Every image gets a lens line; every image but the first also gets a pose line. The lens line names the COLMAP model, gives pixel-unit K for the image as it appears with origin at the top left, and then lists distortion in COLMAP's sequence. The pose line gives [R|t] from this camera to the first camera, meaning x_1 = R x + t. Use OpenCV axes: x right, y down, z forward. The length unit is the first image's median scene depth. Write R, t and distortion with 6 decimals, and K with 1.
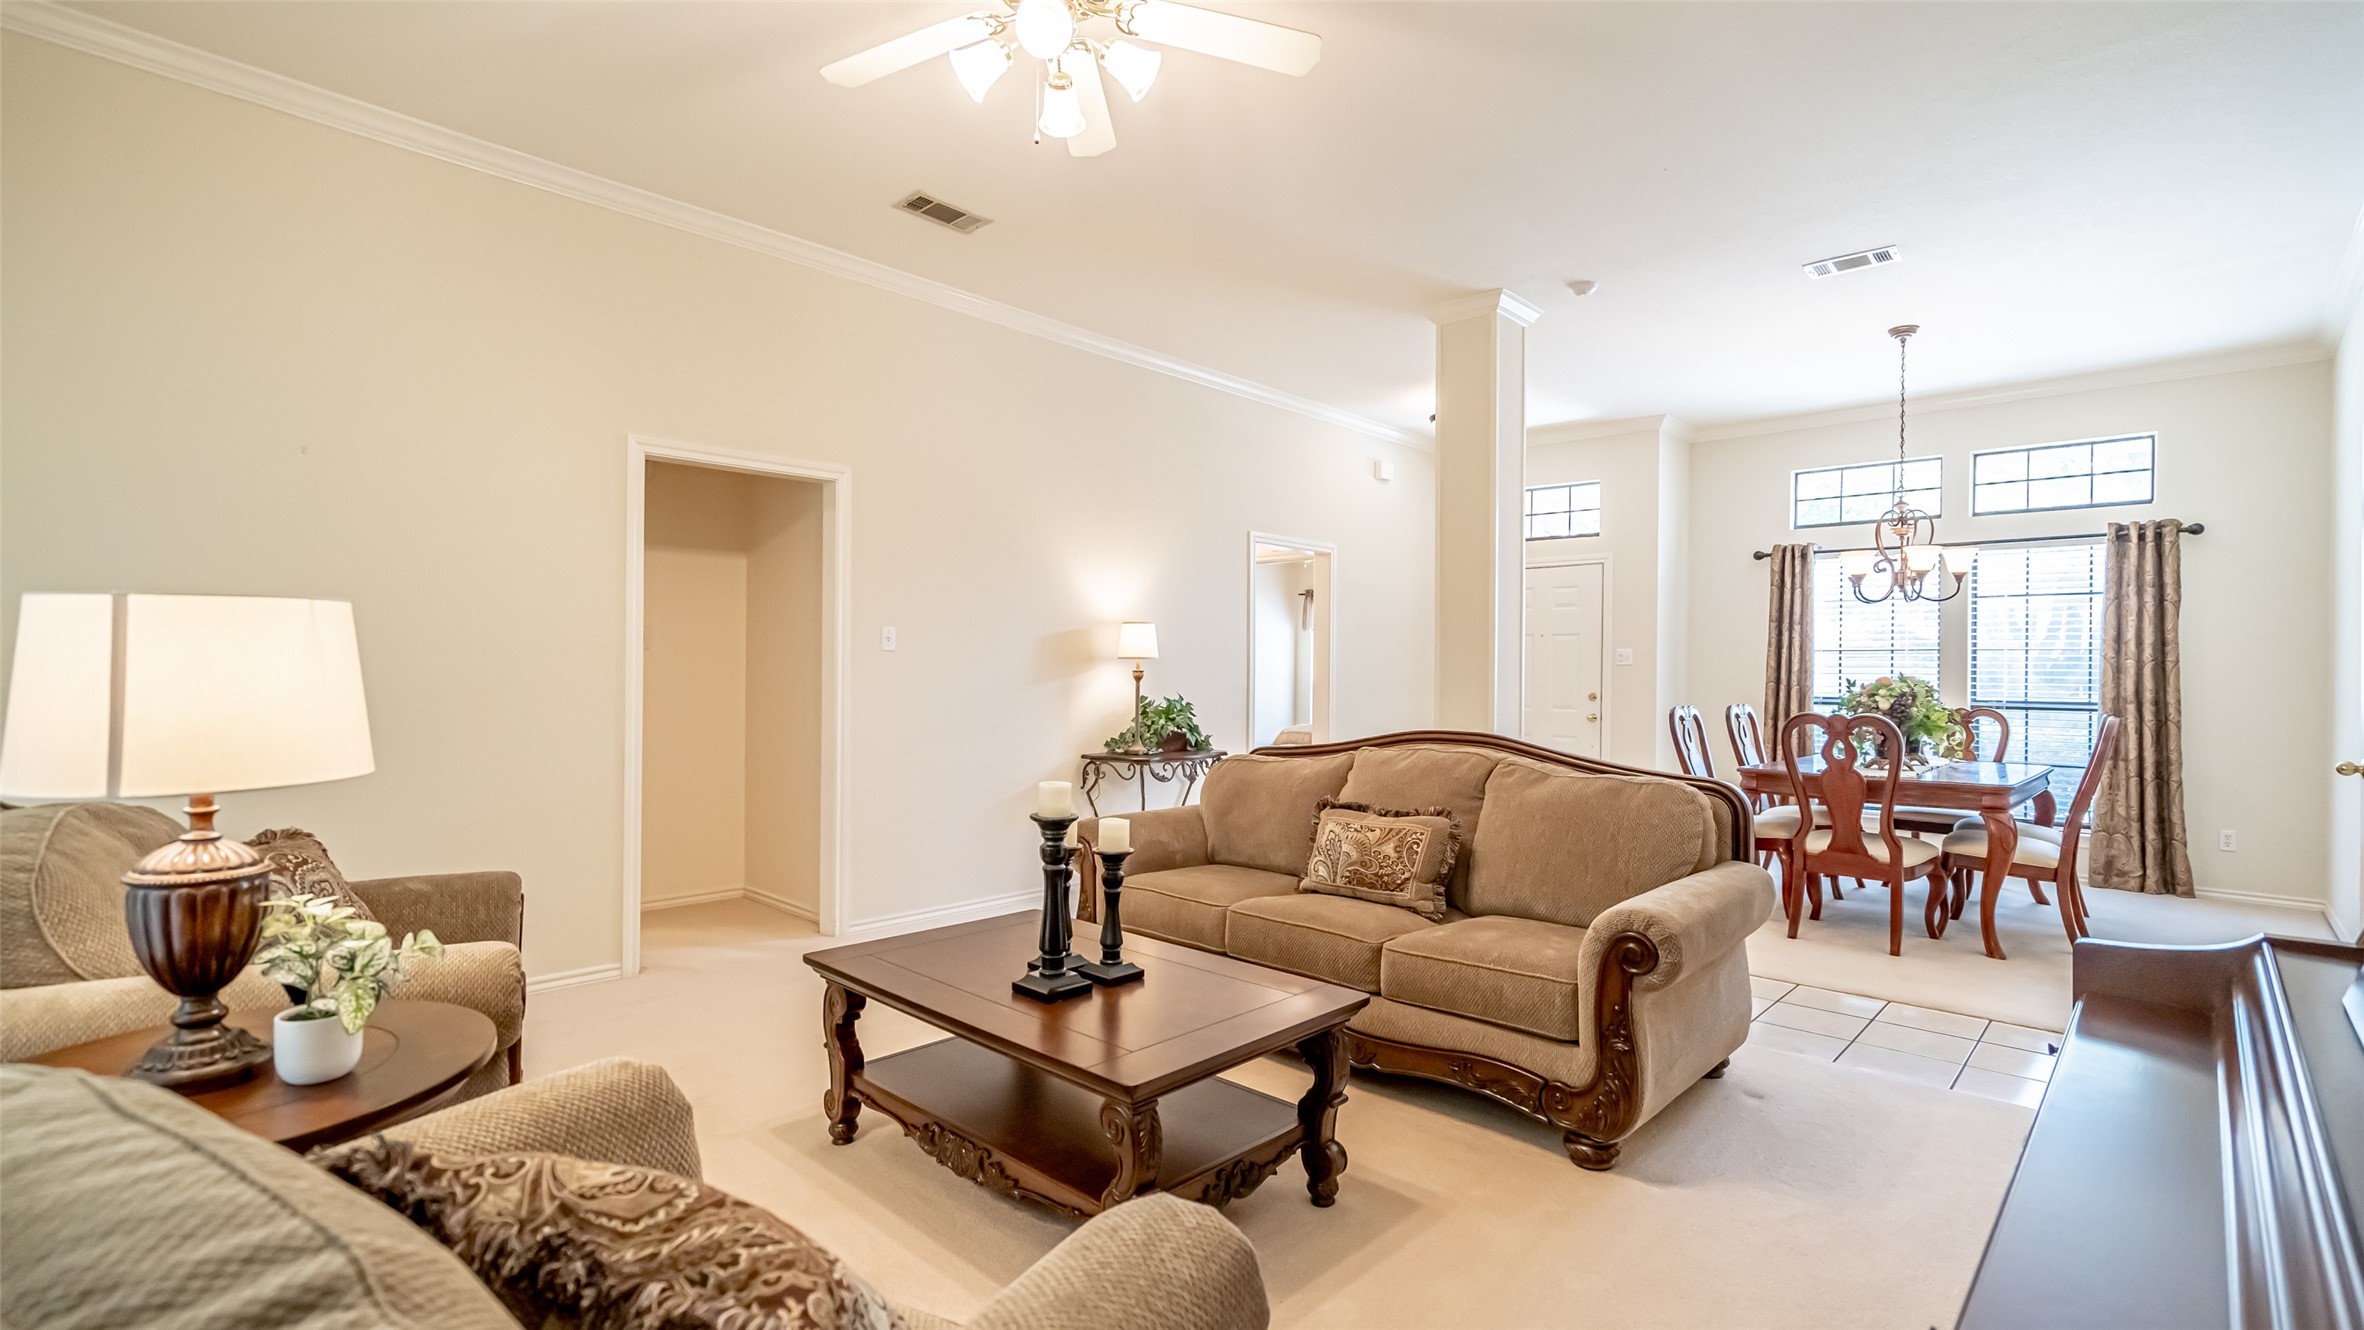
lens RADIAL K [[1069.0, 0, 1187.0], [0, 1069.0, 668.0], [0, 0, 1]] dist [-0.001024, 0.000834]
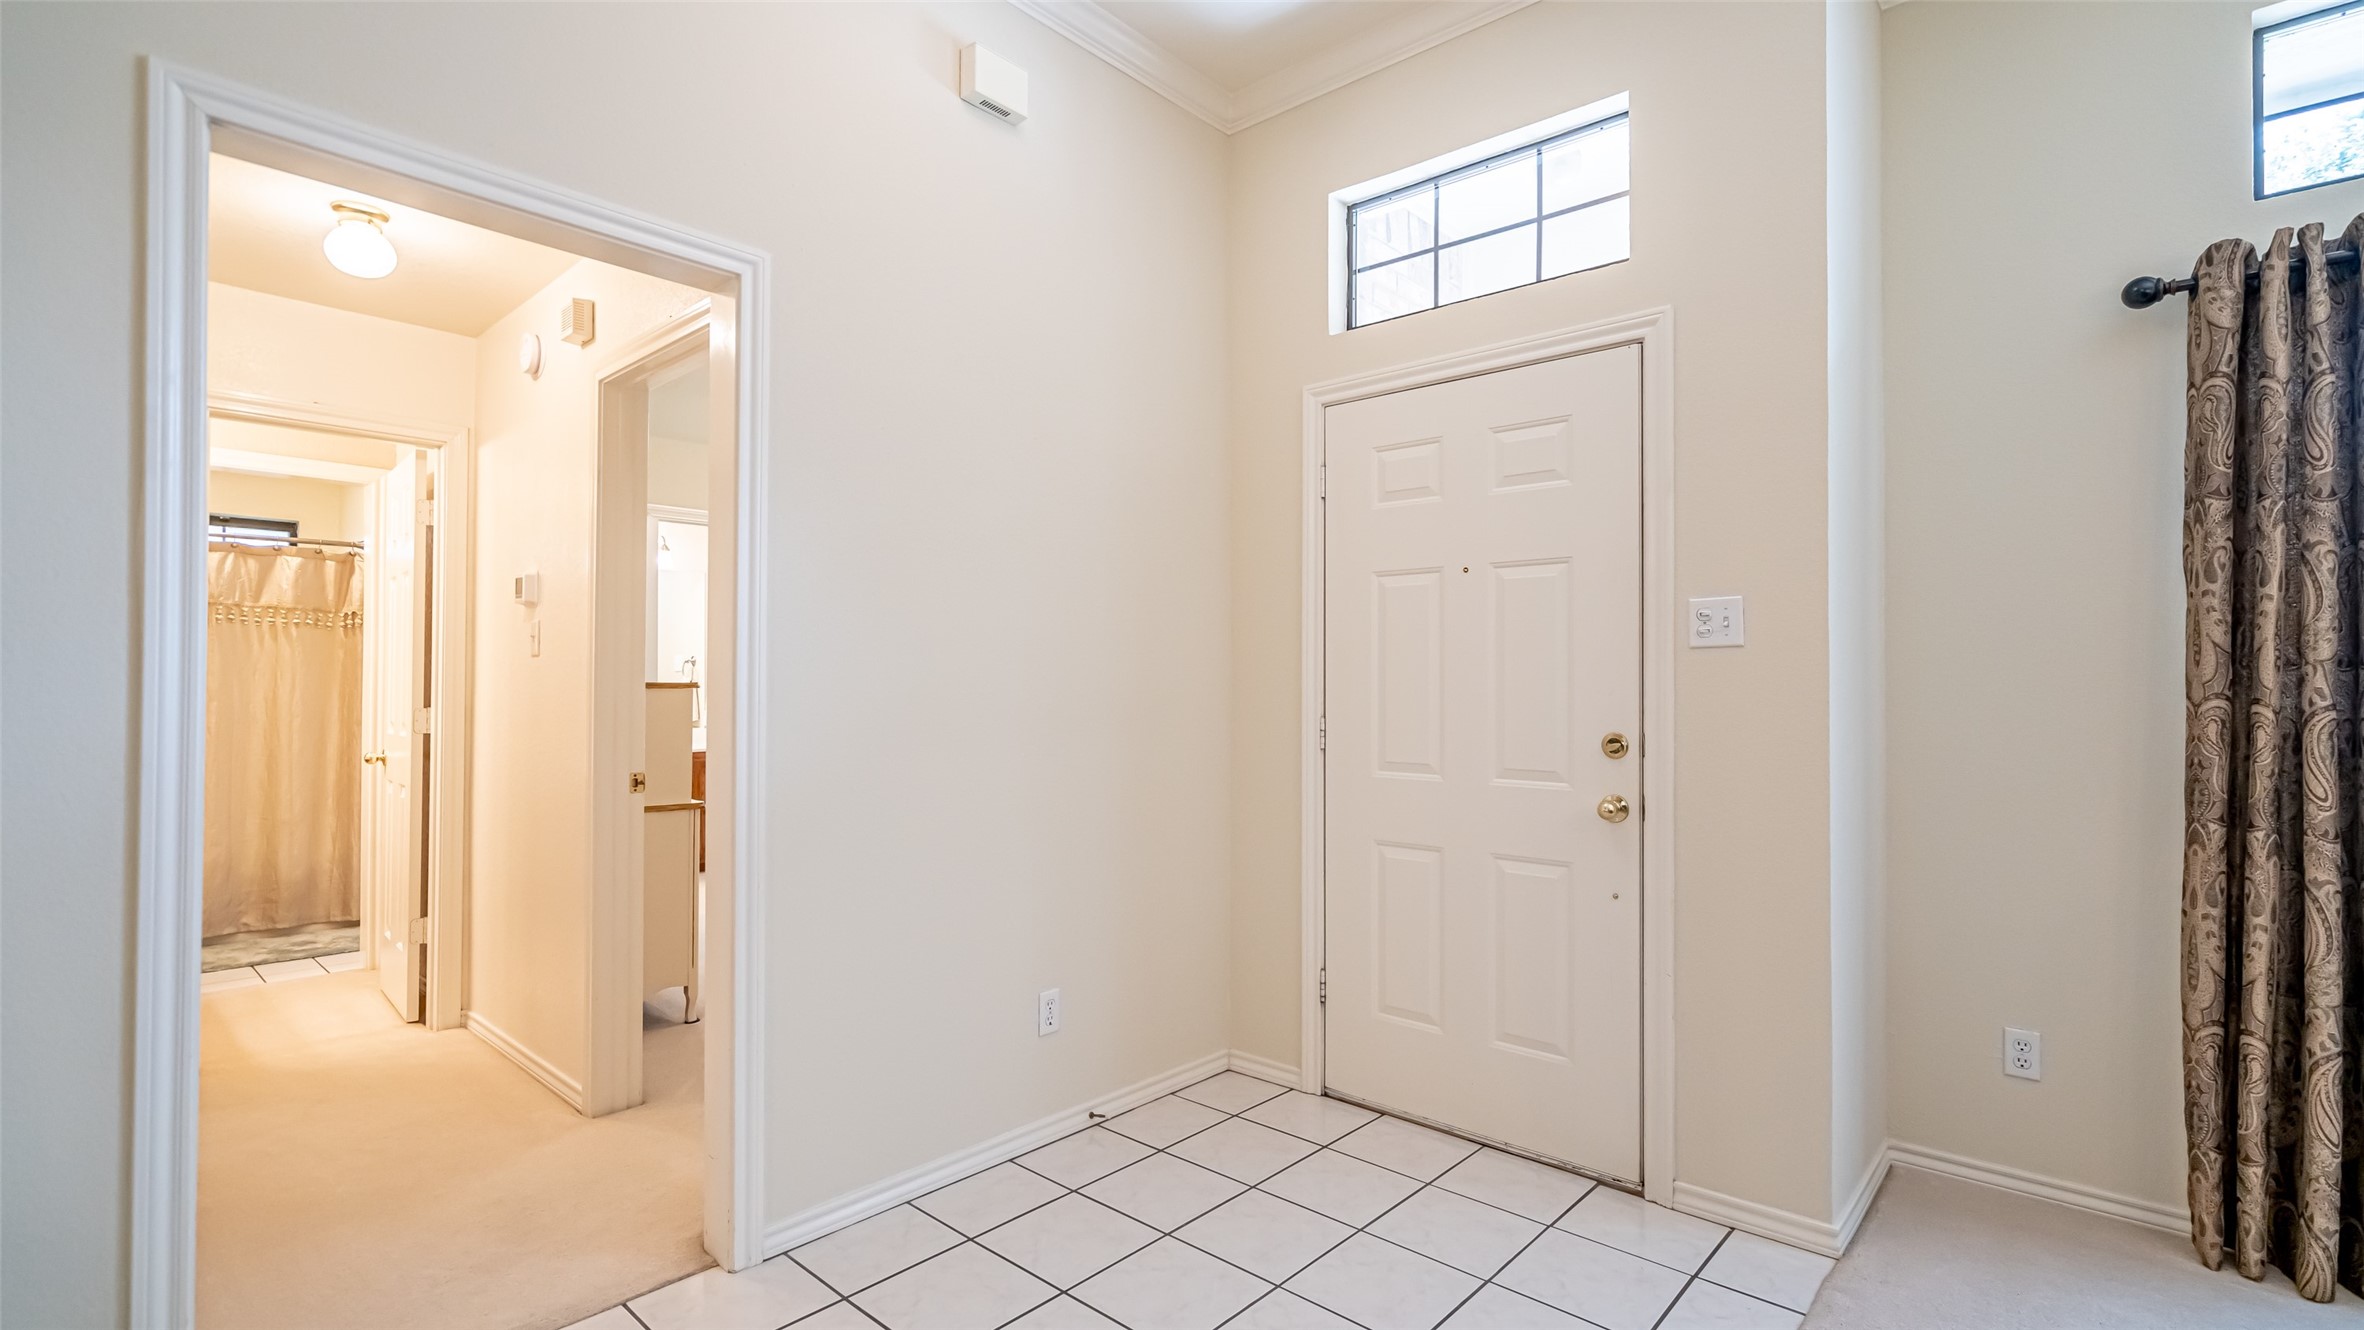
lens RADIAL K [[1069.0, 0, 1180.1], [0, 1069.0, 668.2], [0, 0, 1]] dist [-0.001024, 0.000834]
pose [[0.999720, -0.006999, 0.022607, 0.301911], [0.007274, 0.999900, -0.012104, 0.007286], [-0.022520, 0.012265, 0.999671, 0.854044]]
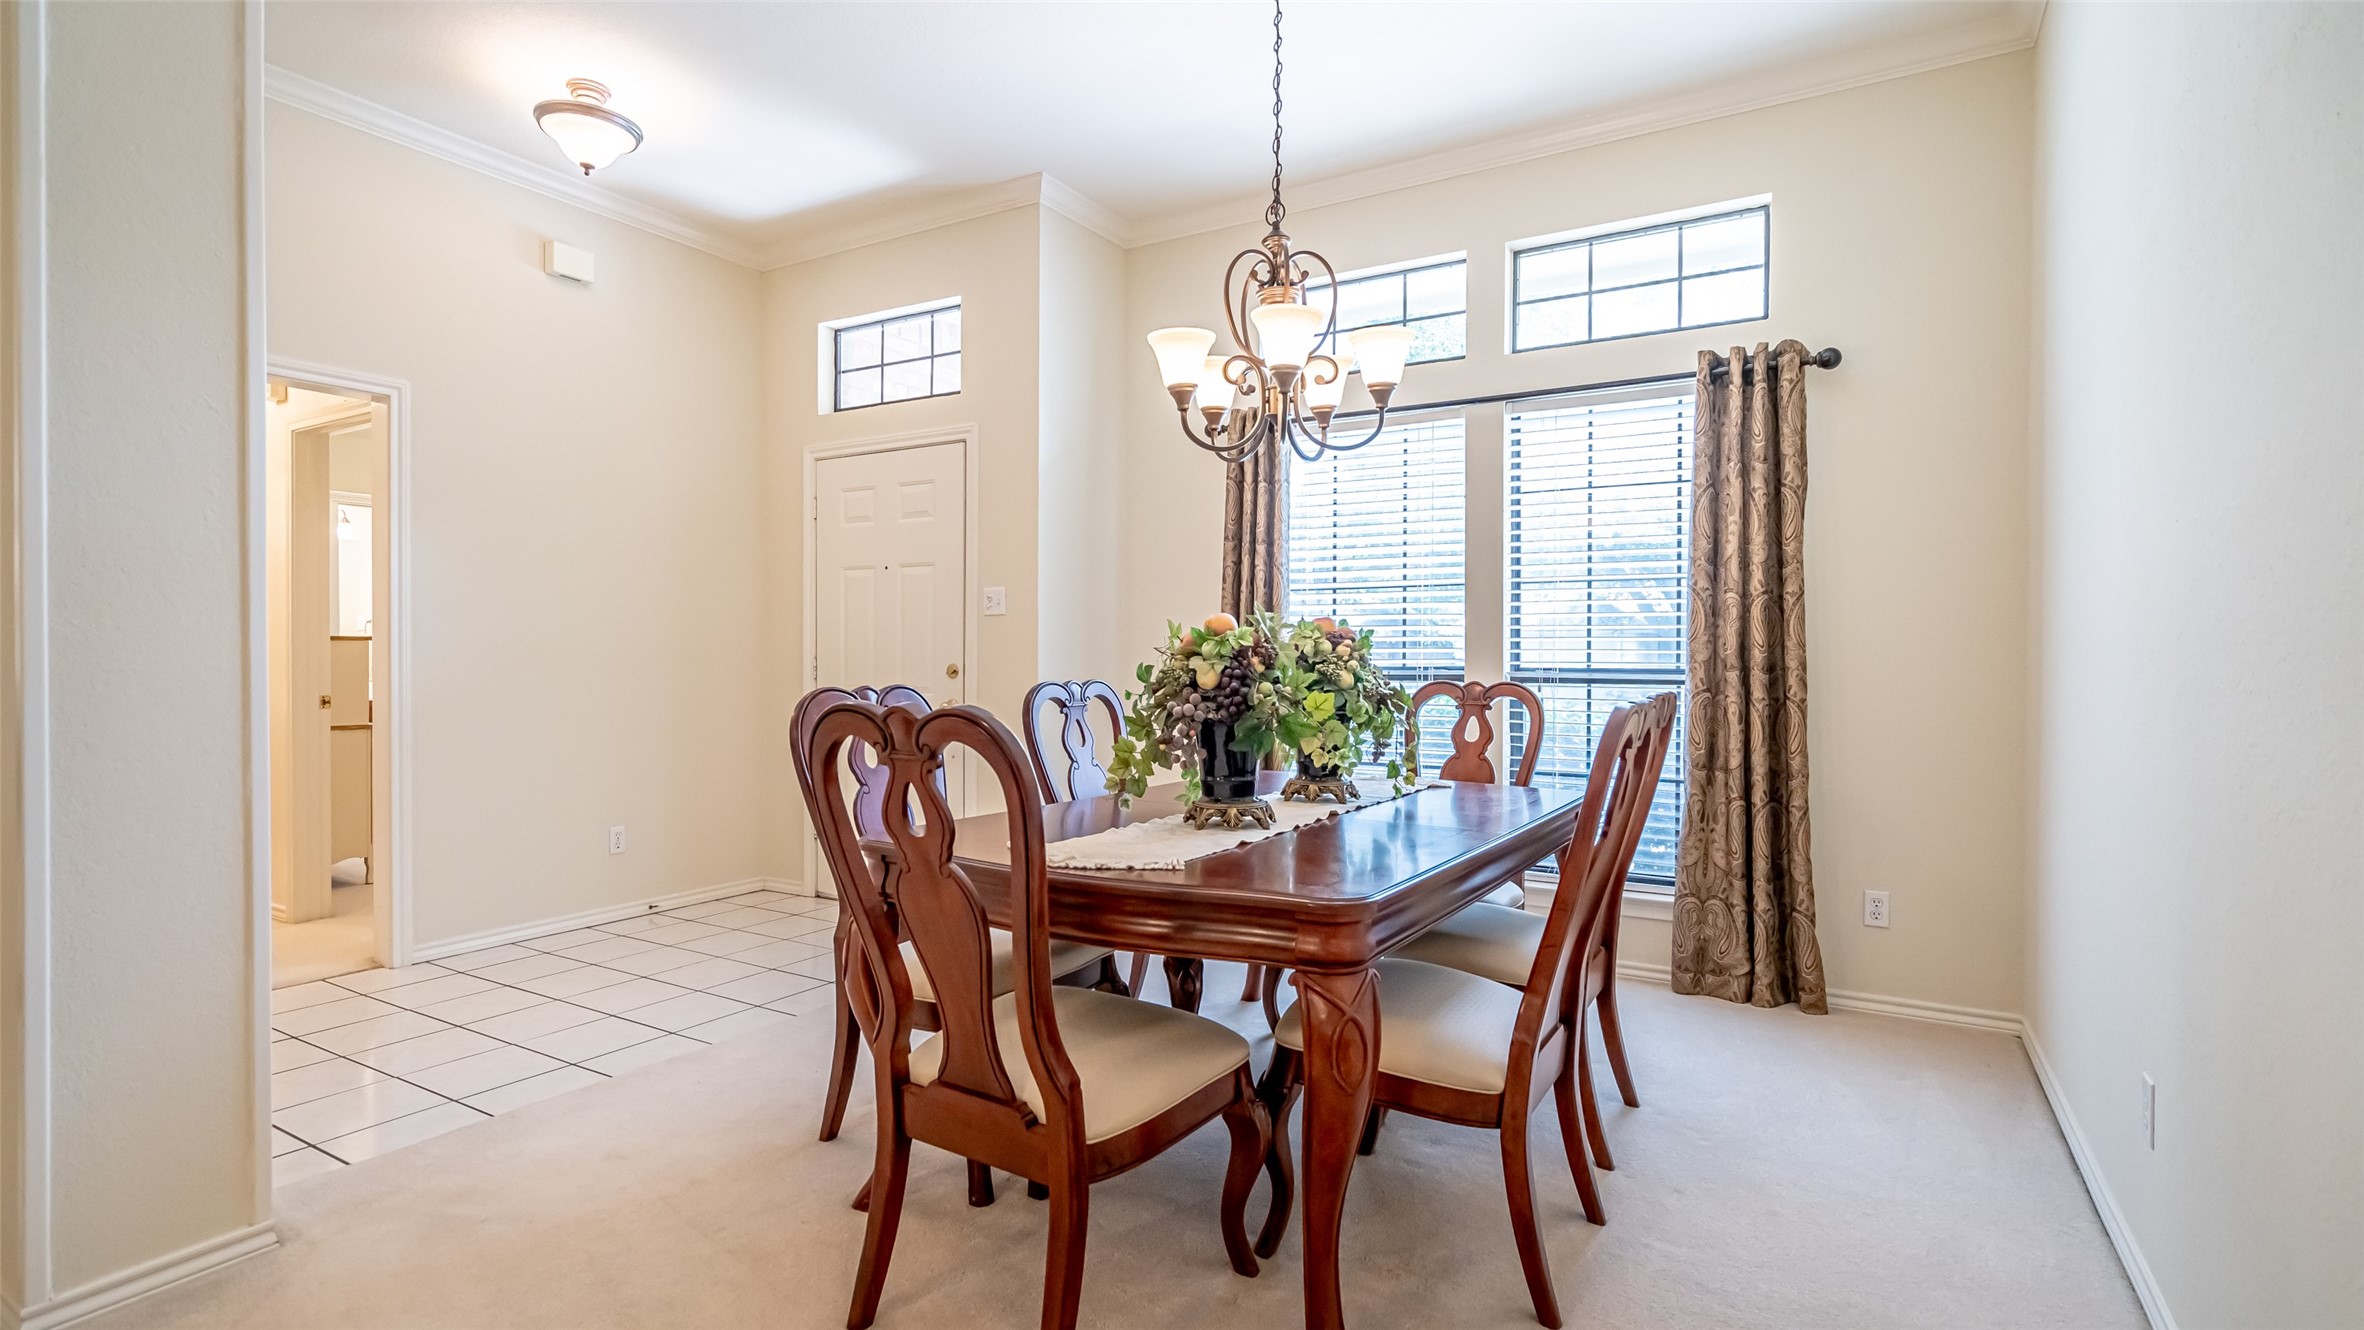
lens RADIAL K [[1118.2, 0, 1182.4], [0, 1118.2, 658.9], [0, 0, 1]] dist [0.001793, 0.001132]
pose [[0.977375, -0.010133, 0.211272, 0.473394], [0.008108, 0.999913, 0.010449, 0.019037], [-0.211360, -0.008500, 0.977371, 0.482208]]
